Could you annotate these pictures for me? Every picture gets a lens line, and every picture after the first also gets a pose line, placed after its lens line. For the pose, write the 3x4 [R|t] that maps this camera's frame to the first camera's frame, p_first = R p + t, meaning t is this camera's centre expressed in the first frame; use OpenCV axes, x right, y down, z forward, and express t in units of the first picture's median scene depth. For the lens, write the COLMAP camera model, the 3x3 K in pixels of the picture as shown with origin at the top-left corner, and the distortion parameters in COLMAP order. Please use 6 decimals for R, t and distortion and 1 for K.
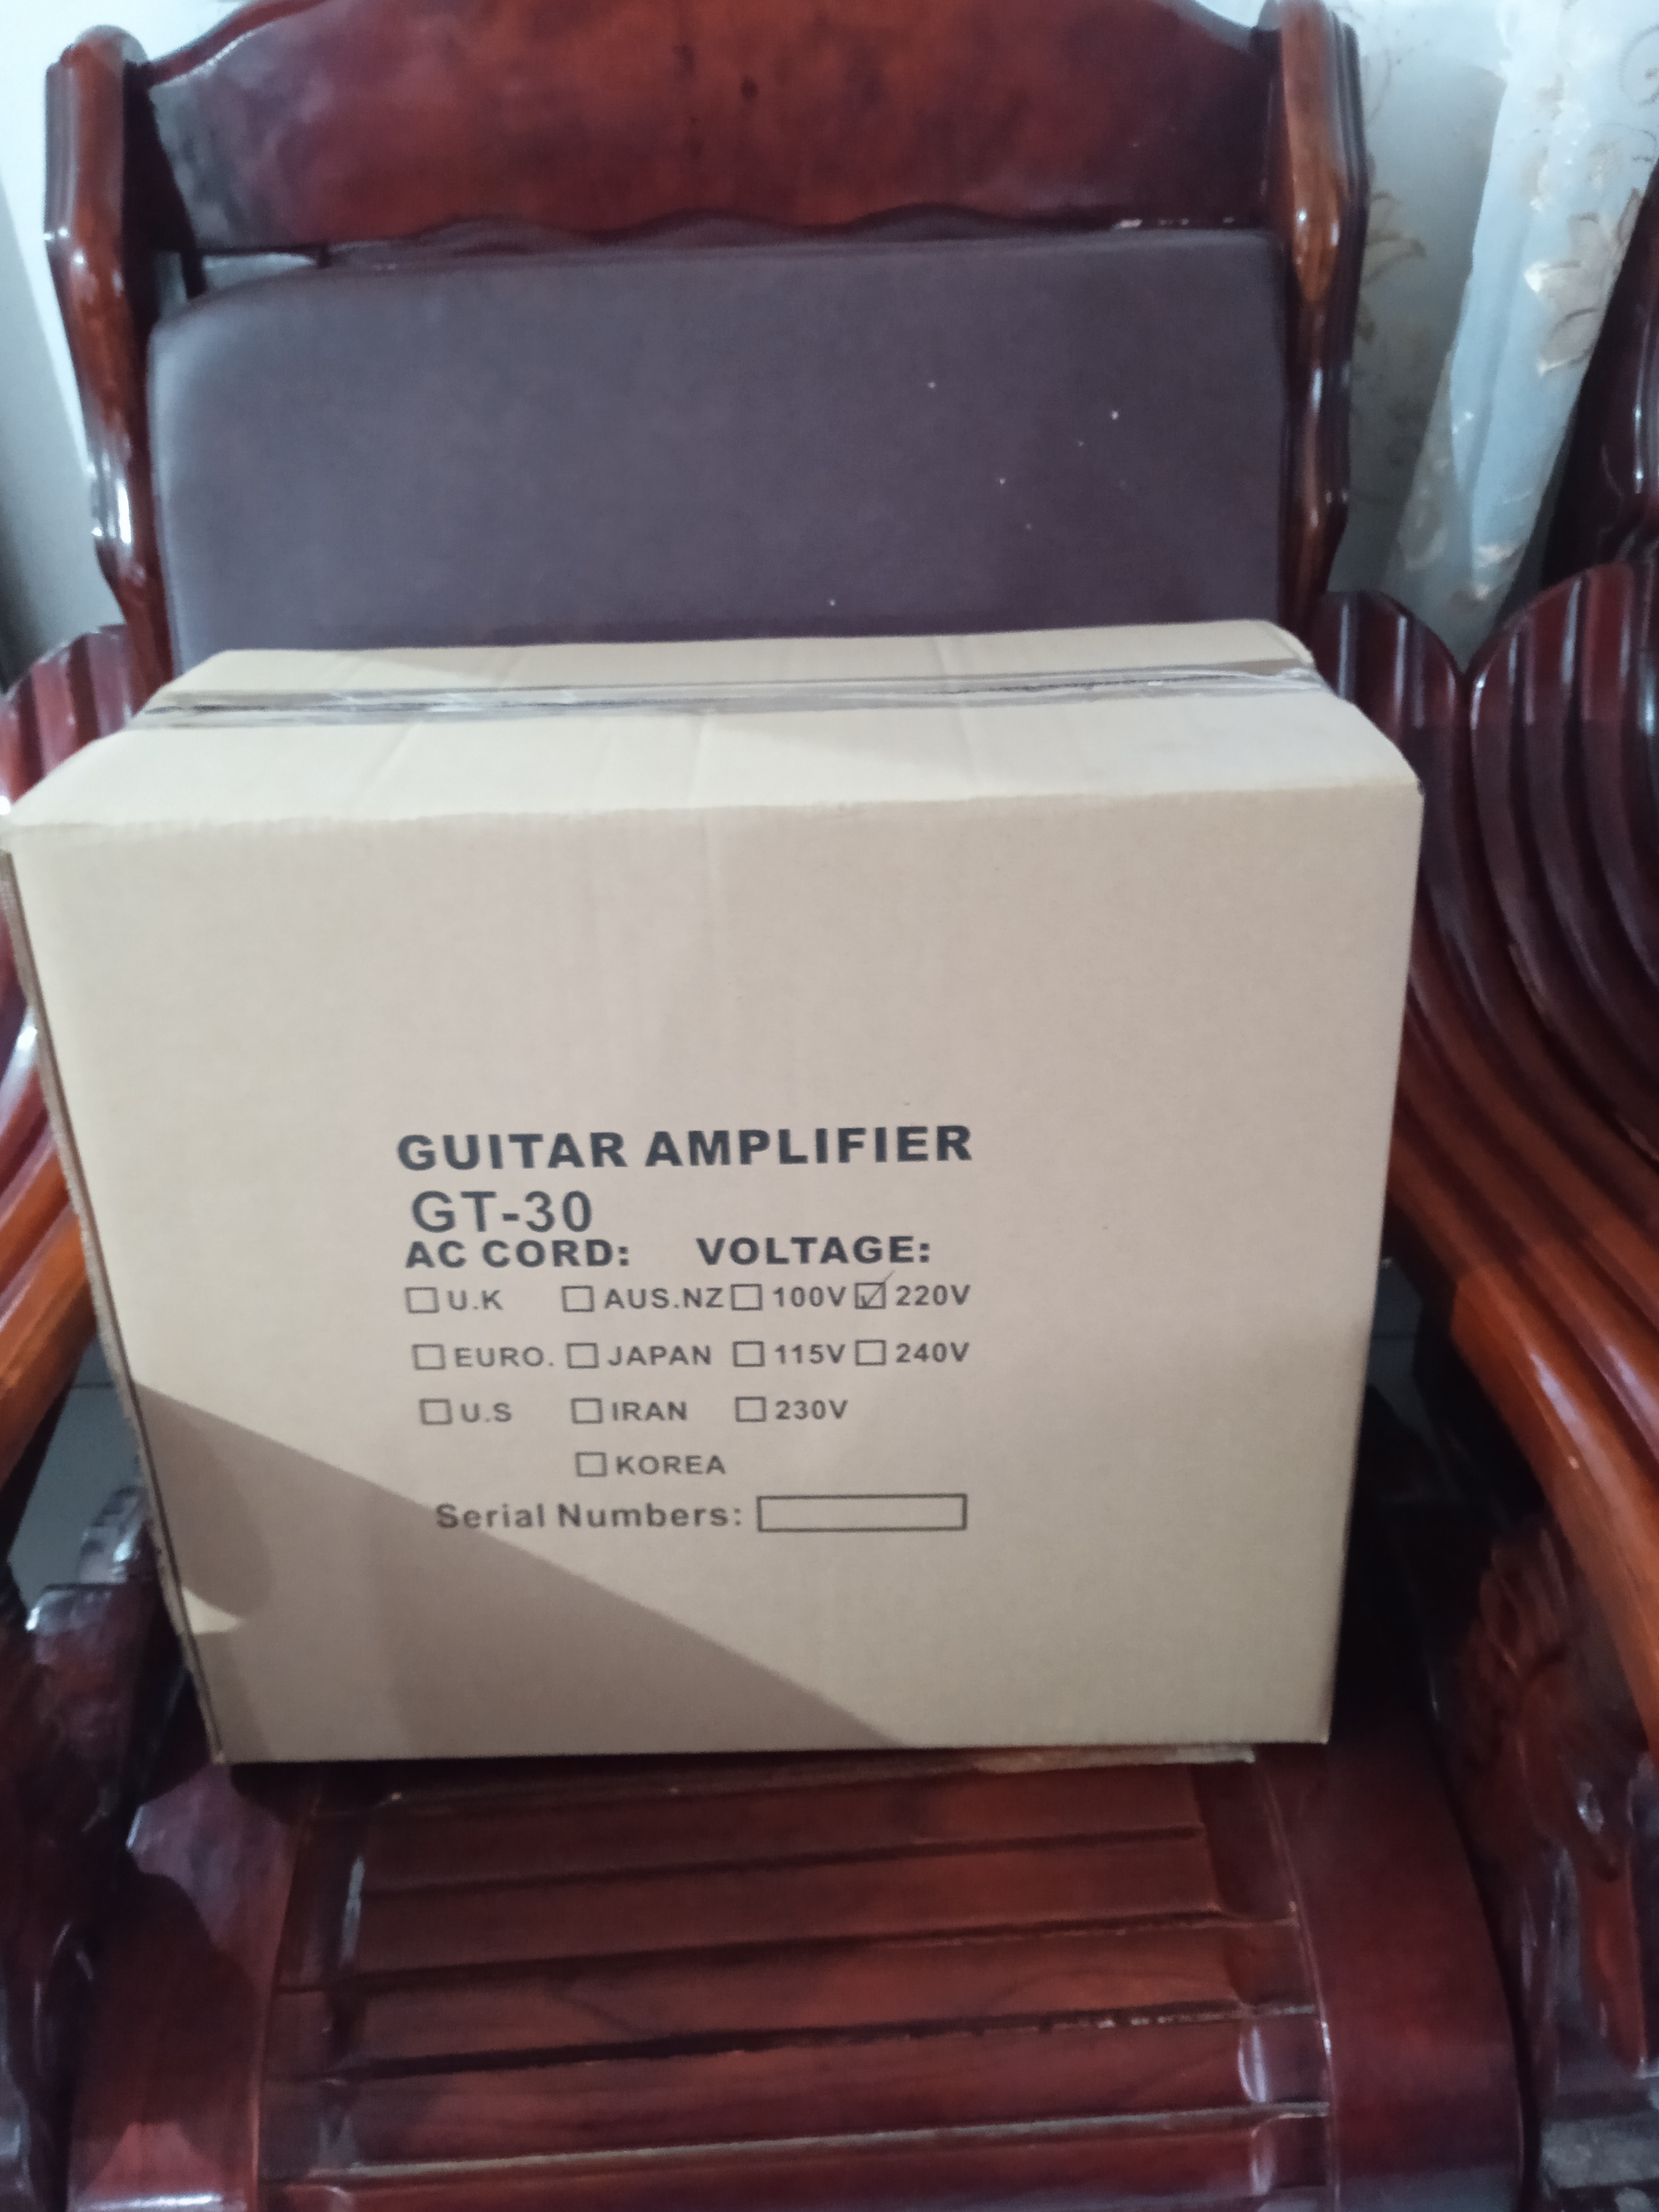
lens RADIAL K [[1940.1, 0, 819.9], [0, 1940.1, 1093.9], [0, 0, 1]] dist [0.073960, -0.158656]
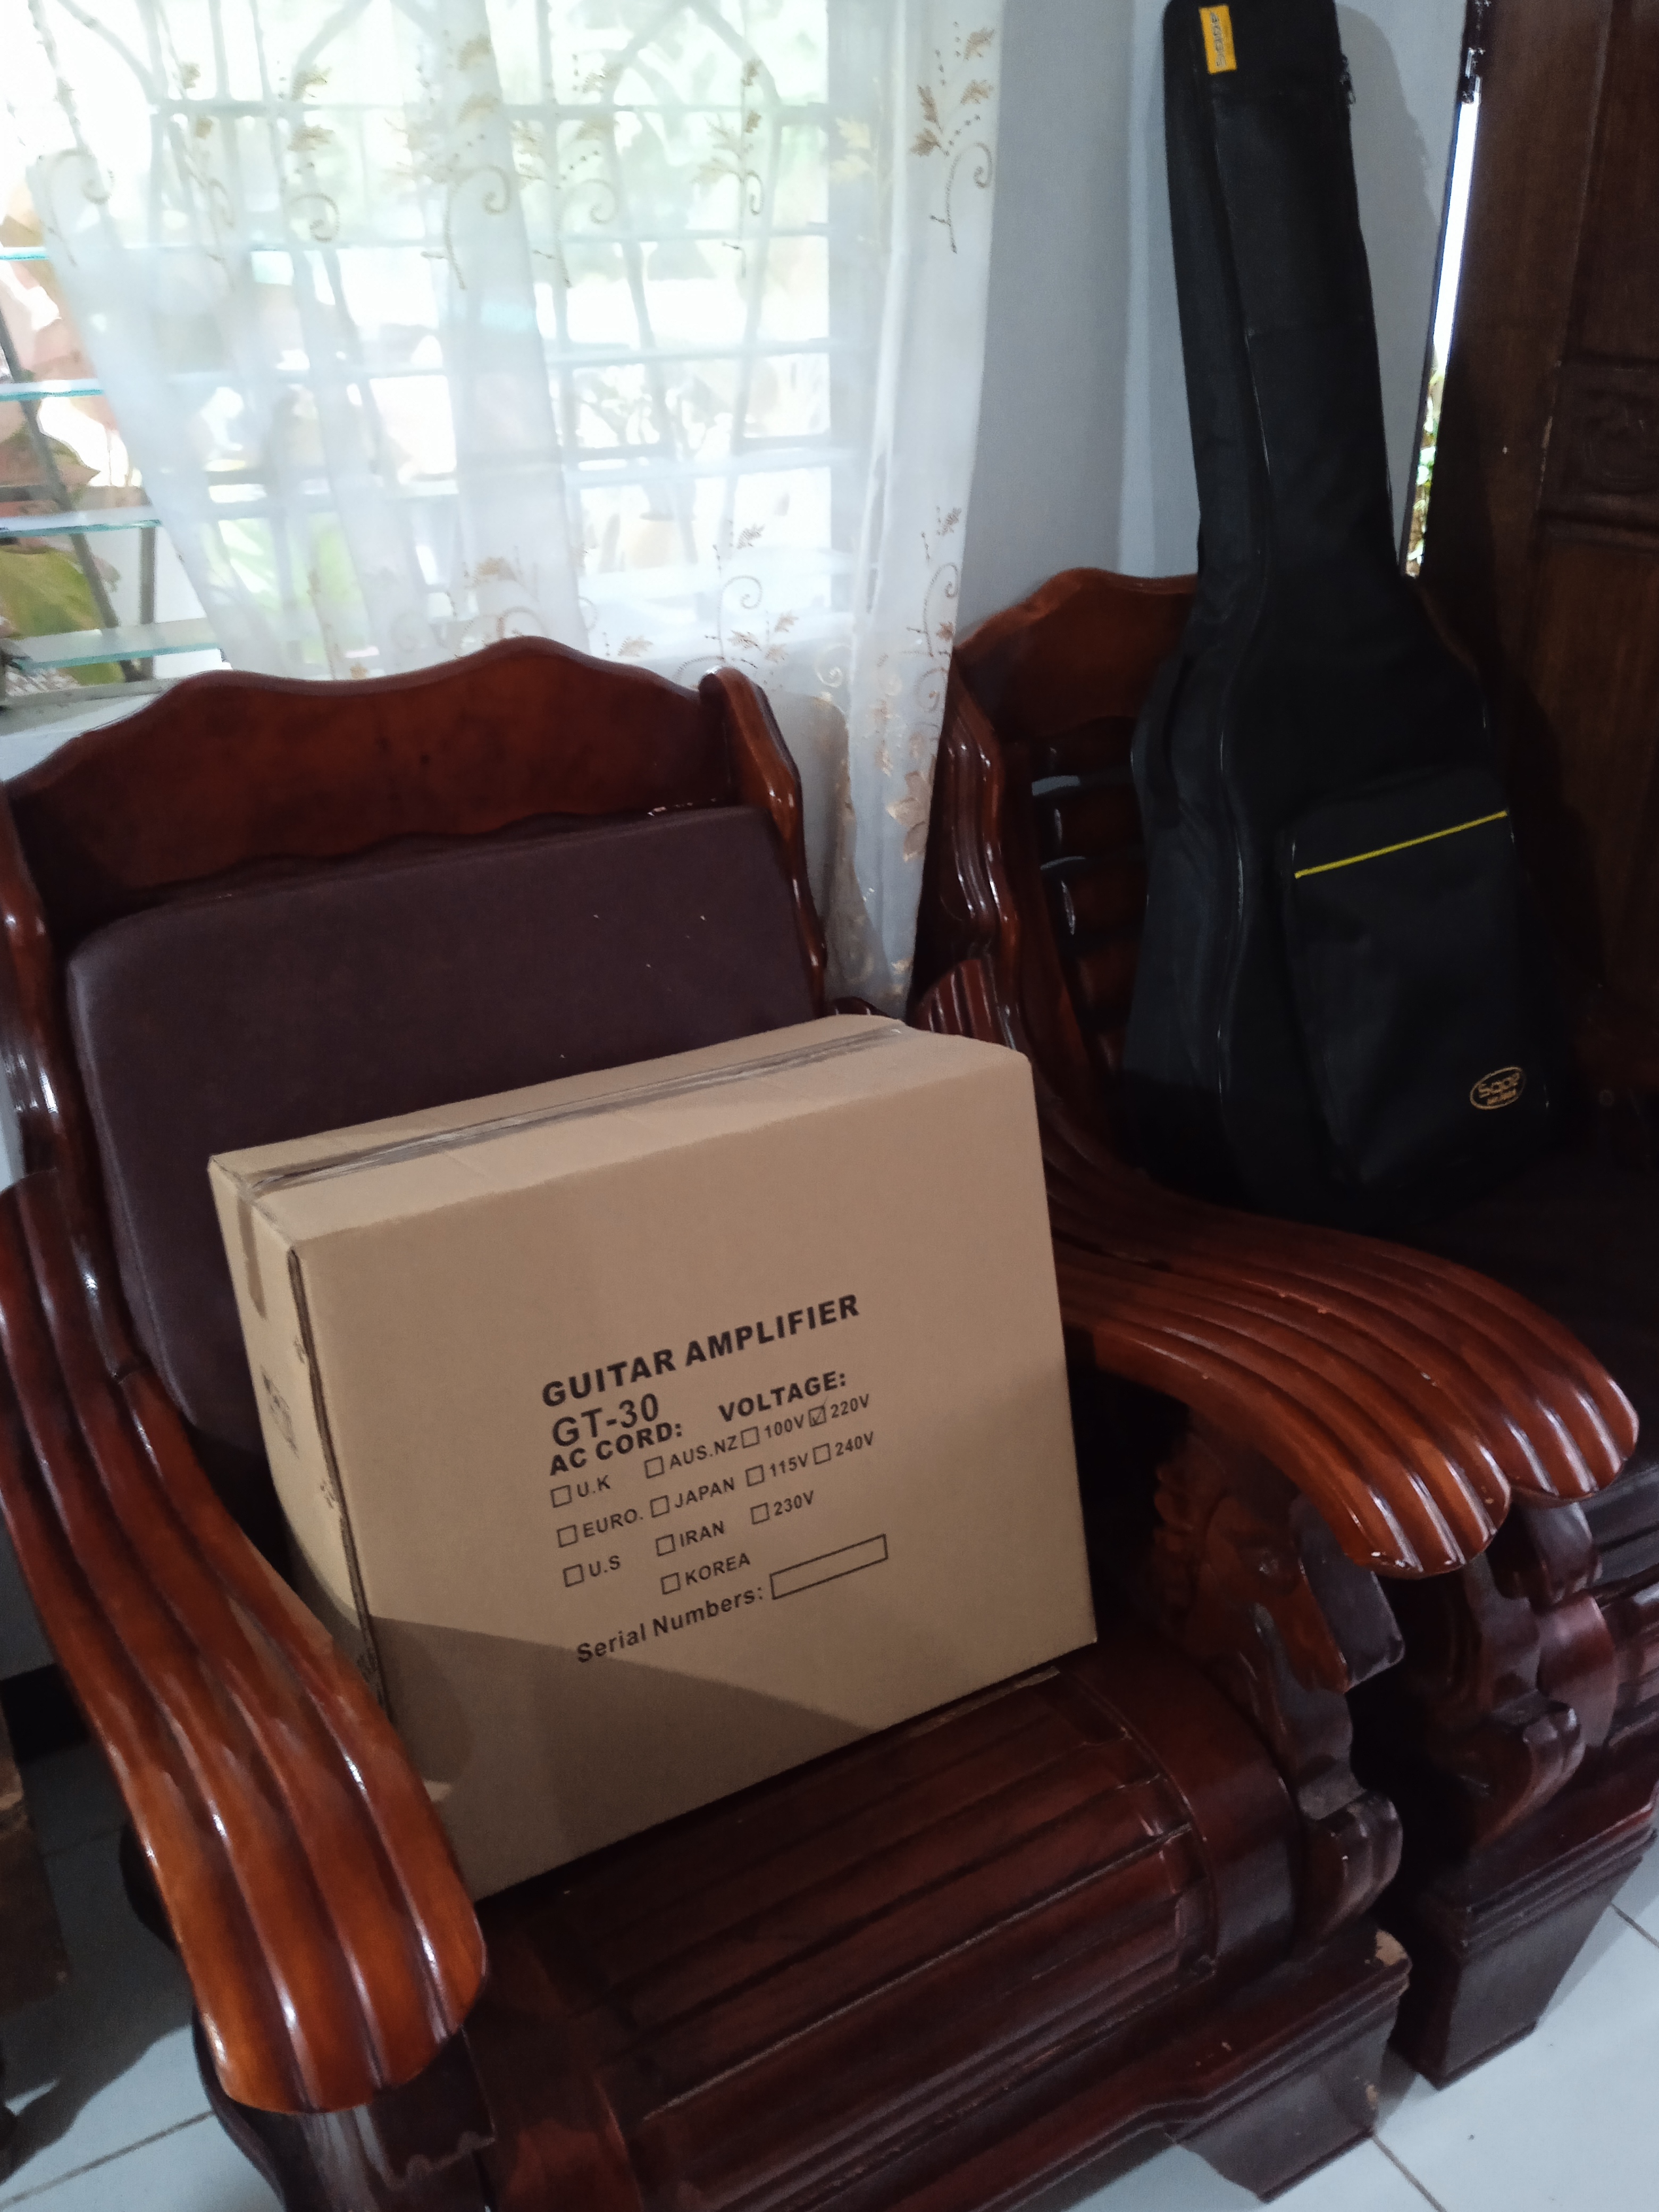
lens RADIAL K [[1940.1, 0, 829.8], [0, 1940.1, 1121.6], [0, 0, 1]] dist [0.073960, -0.158656]
pose [[0.874906, -0.191605, 0.444777, -0.653760], [0.293620, 0.940223, -0.172534, 0.156637], [-0.385132, 0.281546, 0.878866, -0.531966]]
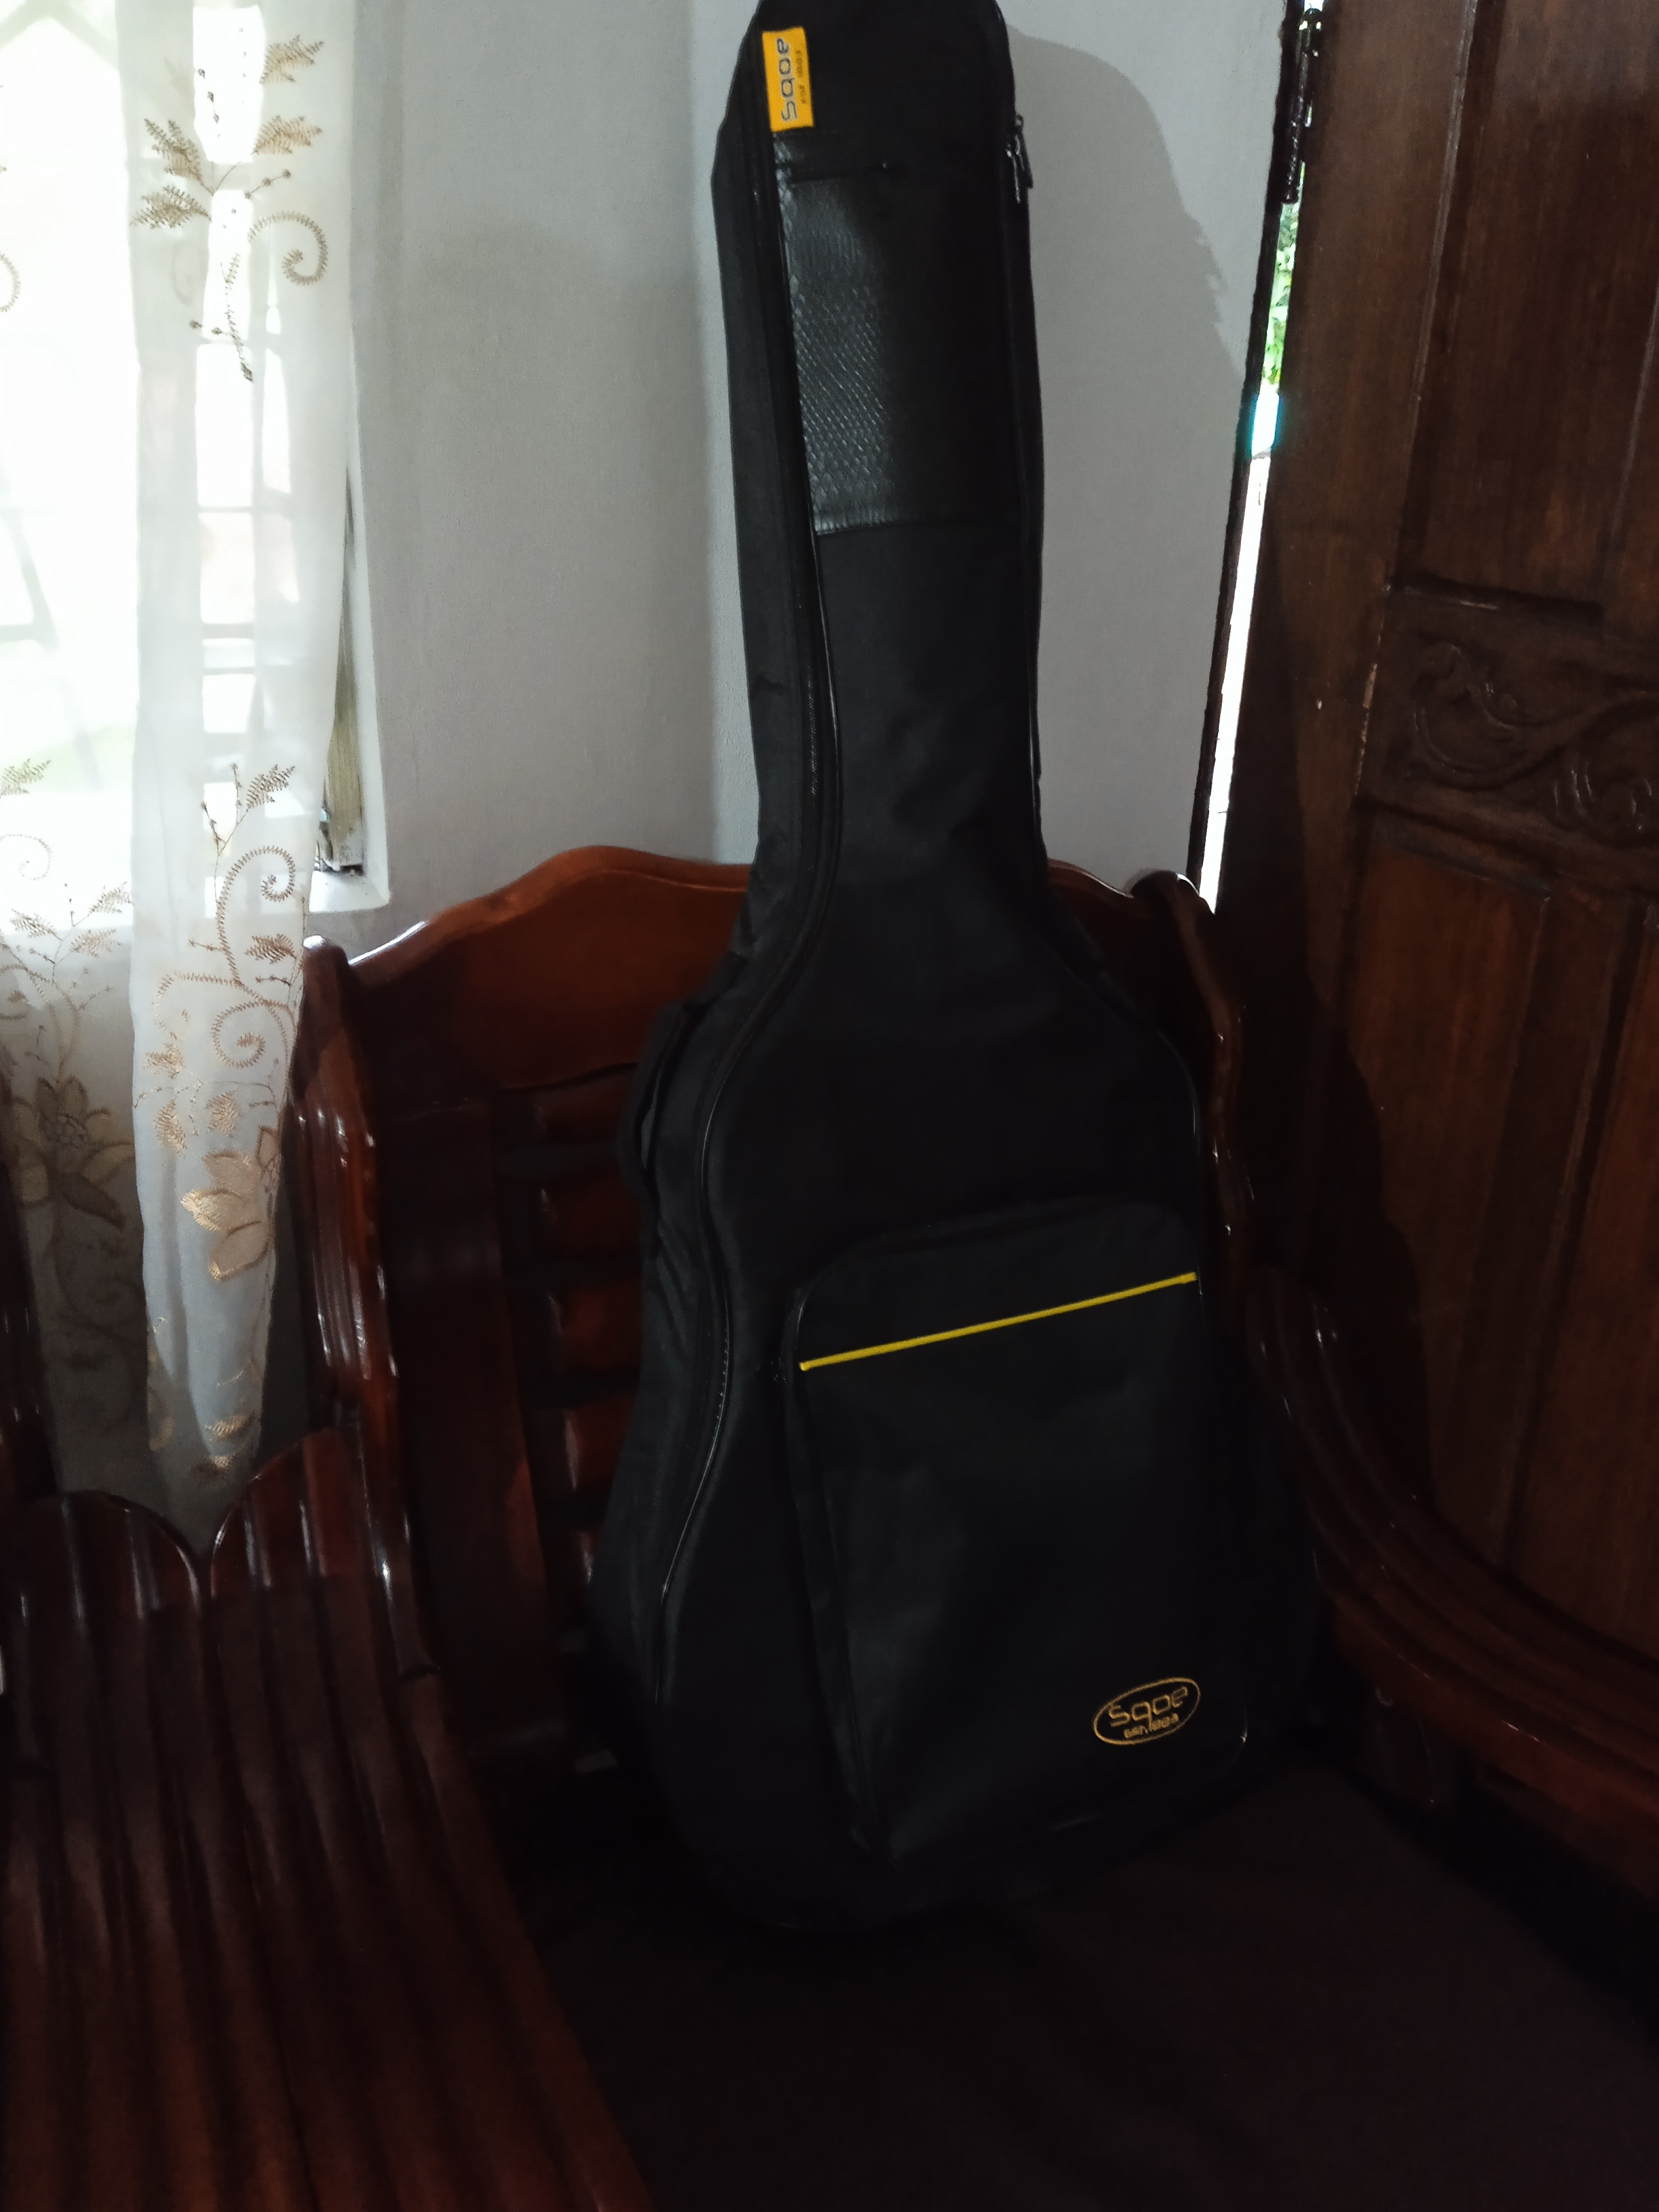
lens RADIAL K [[1940.1, 0, 838.7], [0, 1940.1, 1101.7], [0, 0, 1]] dist [0.073960, -0.158656]
pose [[0.930672, -0.082868, 0.356346, 0.422981], [0.182334, 0.949486, -0.255401, -0.161907], [-0.317181, 0.302669, 0.898770, -0.178214]]
